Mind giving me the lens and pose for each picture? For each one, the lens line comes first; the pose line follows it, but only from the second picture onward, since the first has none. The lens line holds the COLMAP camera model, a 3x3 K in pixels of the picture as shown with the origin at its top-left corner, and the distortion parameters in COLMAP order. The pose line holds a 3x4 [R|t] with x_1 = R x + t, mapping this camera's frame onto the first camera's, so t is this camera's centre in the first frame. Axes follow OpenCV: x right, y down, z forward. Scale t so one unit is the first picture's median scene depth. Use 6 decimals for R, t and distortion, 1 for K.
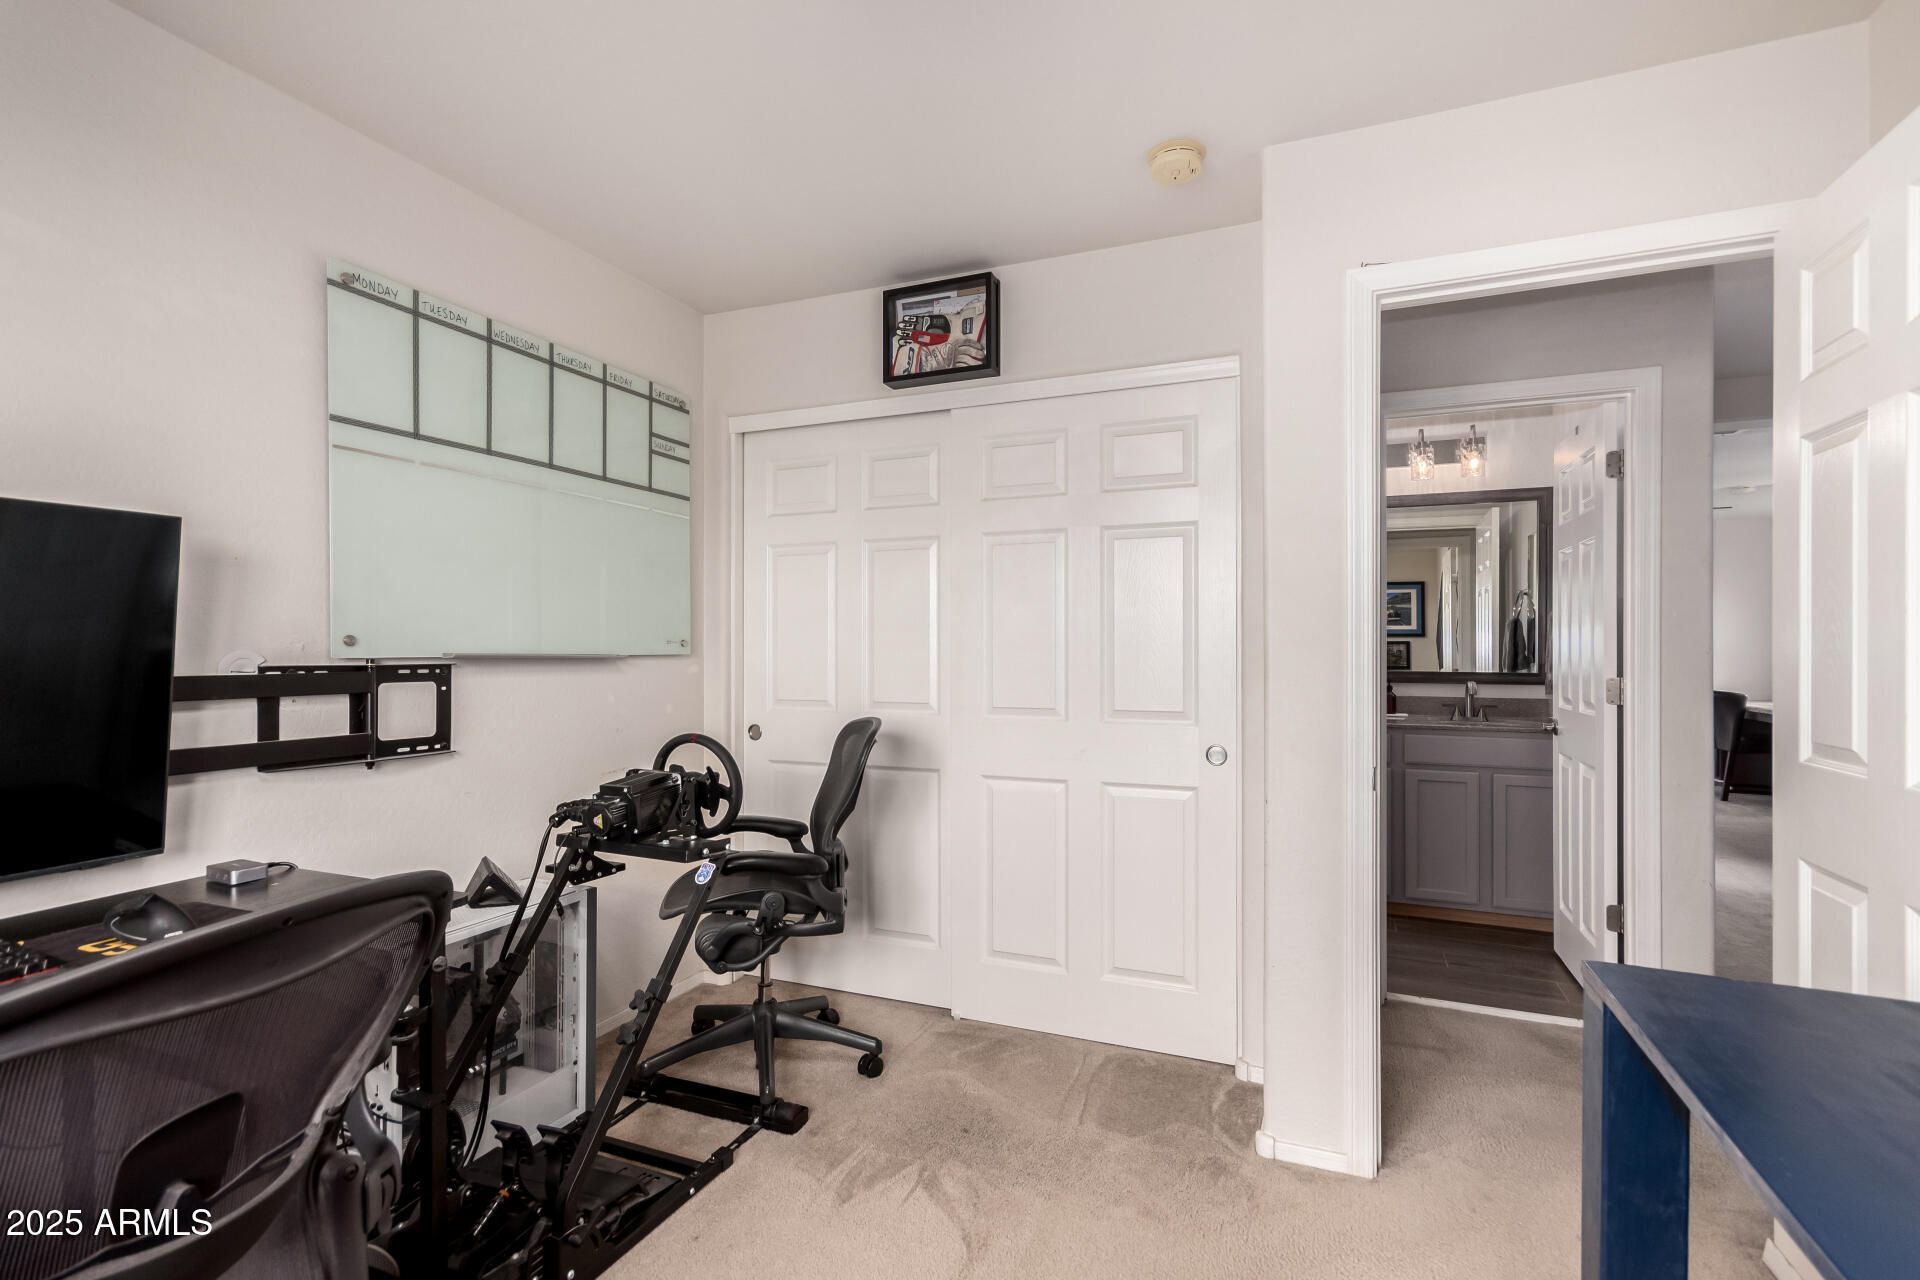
lens RADIAL K [[884.1, 0, 966.3], [0, 884.1, 645.8], [0, 0, 1]] dist [0.001838, 0.001387]
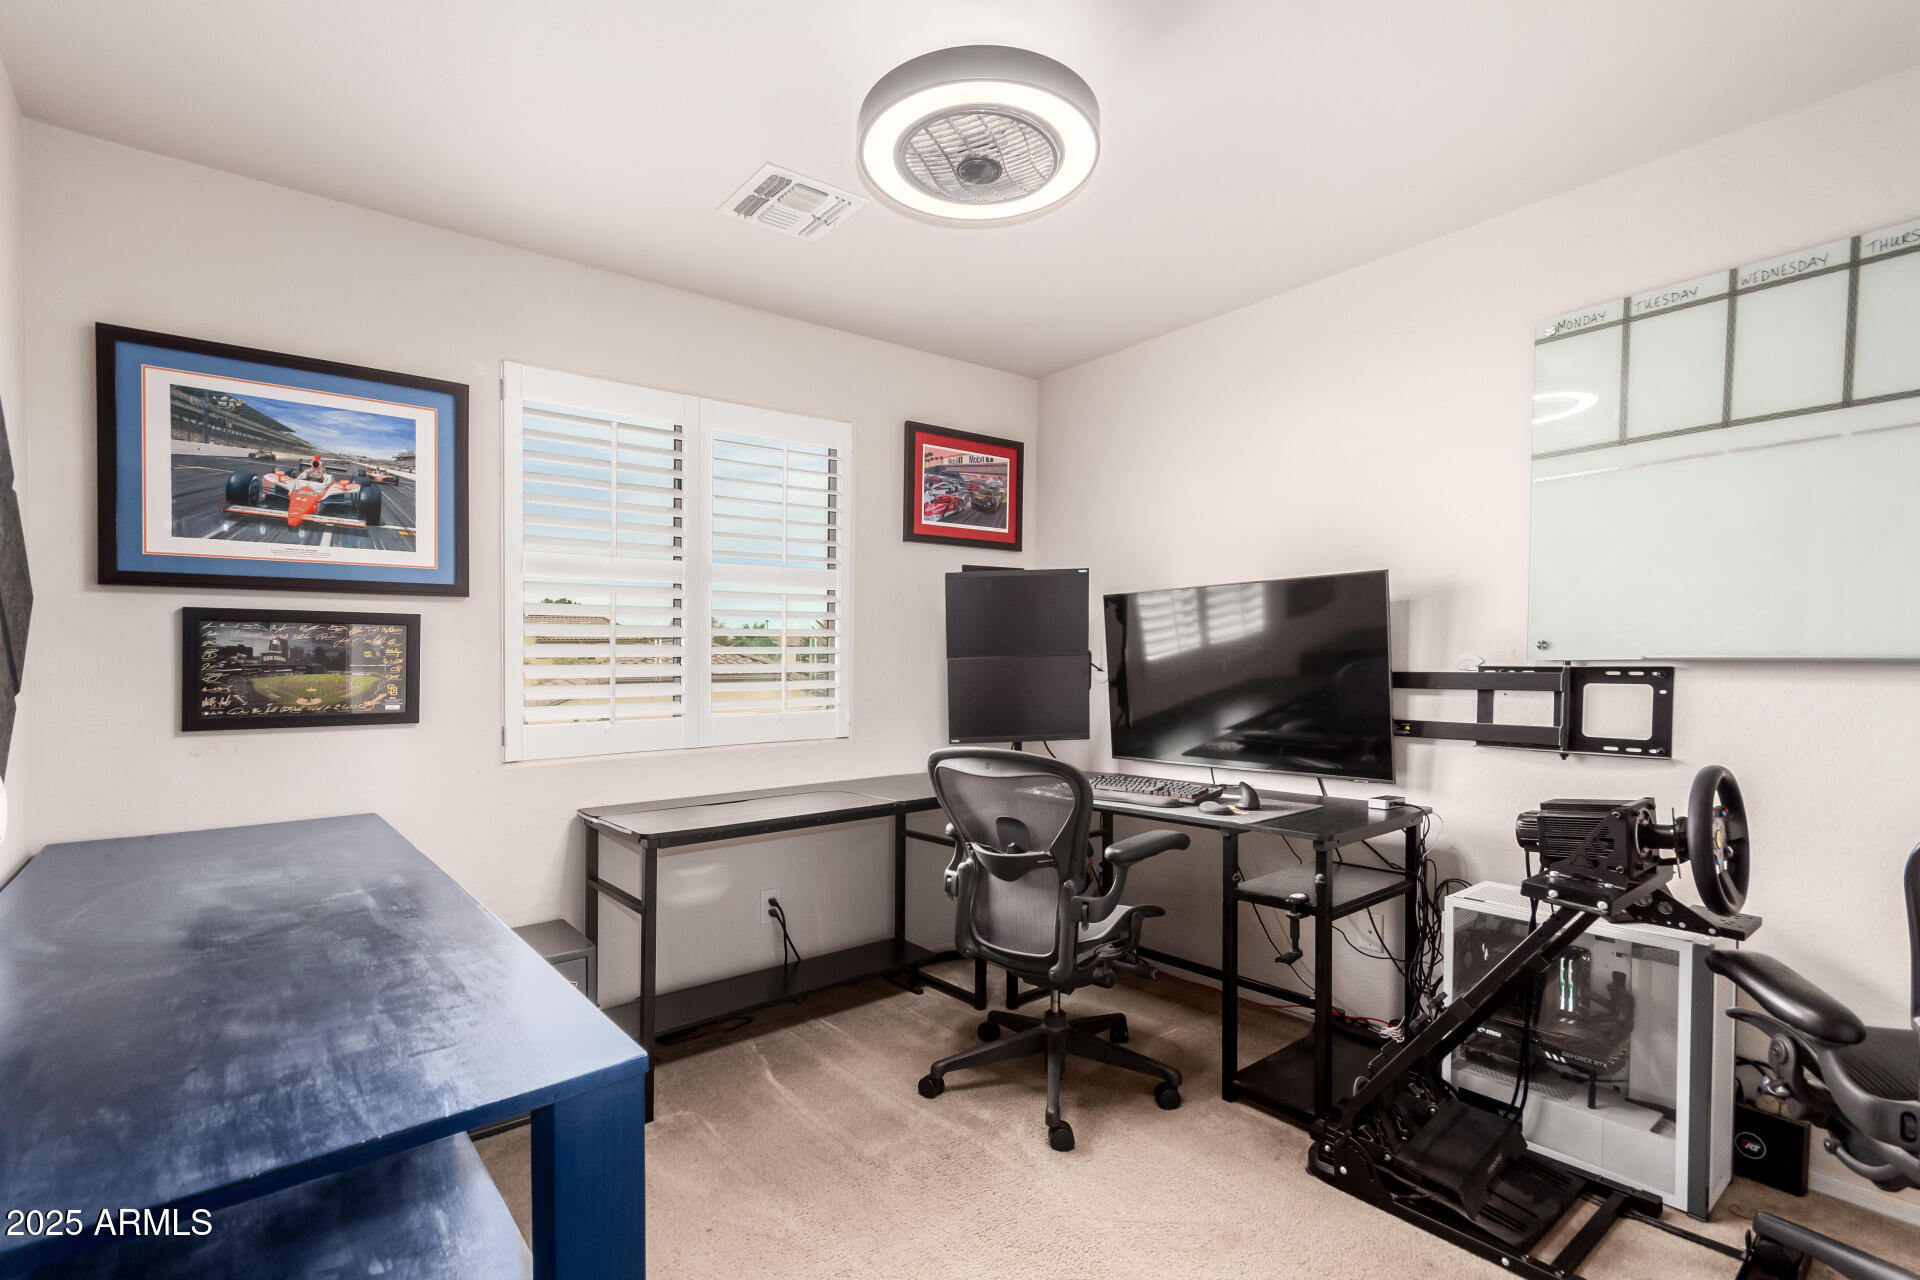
lens RADIAL K [[884.1, 0, 966.3], [0, 884.1, 645.8], [0, 0, 1]] dist [0.001838, 0.001387]
pose [[-0.473075, -0.012859, -0.880928, 0.661586], [0.009663, 0.999758, -0.019783, 0.010419], [0.880969, -0.017871, -0.472836, 0.852450]]
